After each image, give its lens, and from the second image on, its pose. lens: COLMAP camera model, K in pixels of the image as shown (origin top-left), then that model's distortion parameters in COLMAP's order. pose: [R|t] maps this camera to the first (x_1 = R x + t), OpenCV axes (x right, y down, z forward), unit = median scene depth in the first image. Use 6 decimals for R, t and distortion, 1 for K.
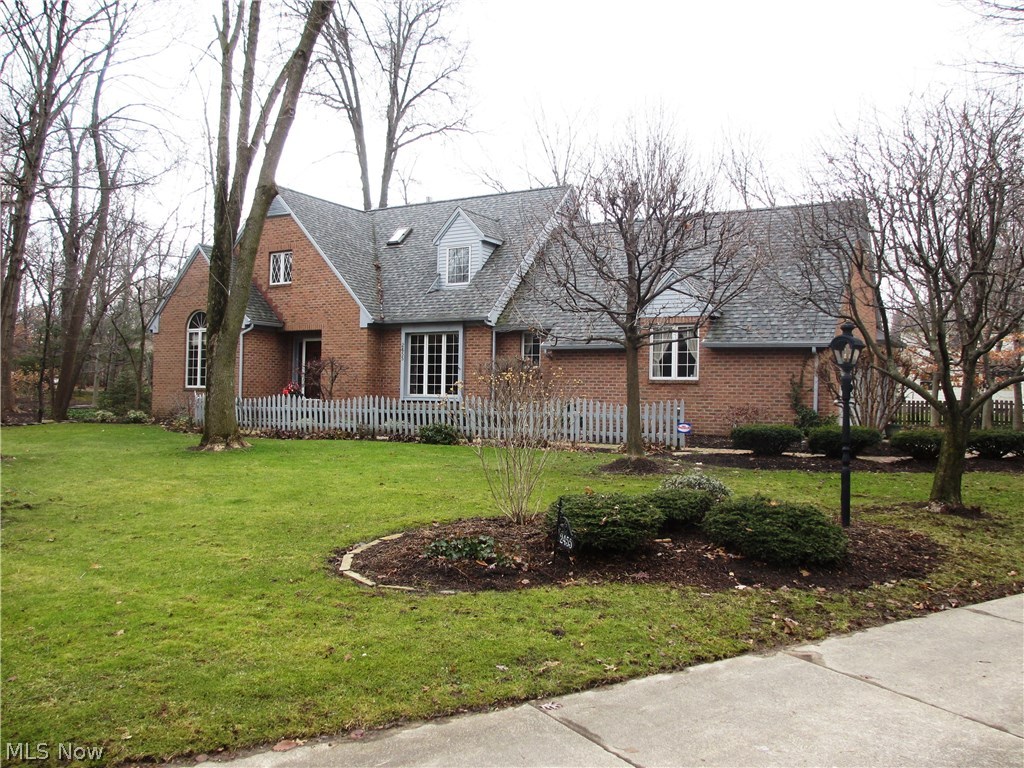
lens RADIAL K [[857.2, 0, 514.0], [0, 857.2, 381.9], [0, 0, 1]] dist [-0.015322, -0.005677]
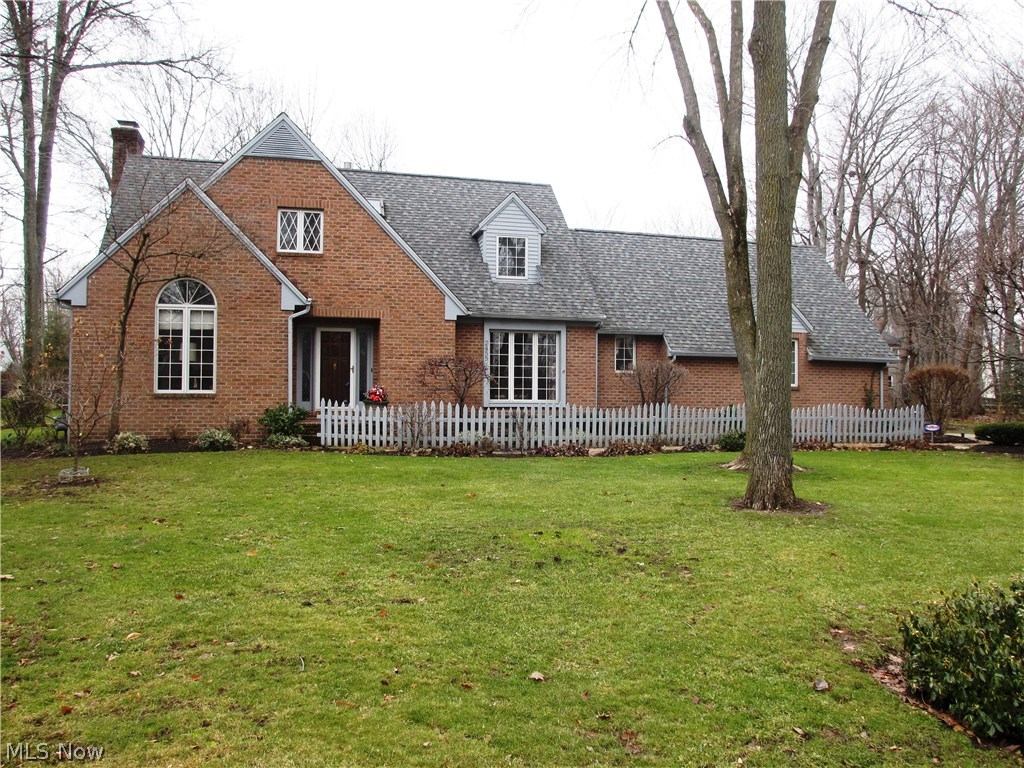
lens RADIAL K [[857.2, 0, 513.4], [0, 857.2, 387.3], [0, 0, 1]] dist [-0.015322, -0.005677]
pose [[0.691516, 0.001427, 0.722360, -0.740506], [-0.009920, 0.999923, 0.007521, -0.005100], [-0.722293, -0.012367, 0.691477, 0.381293]]
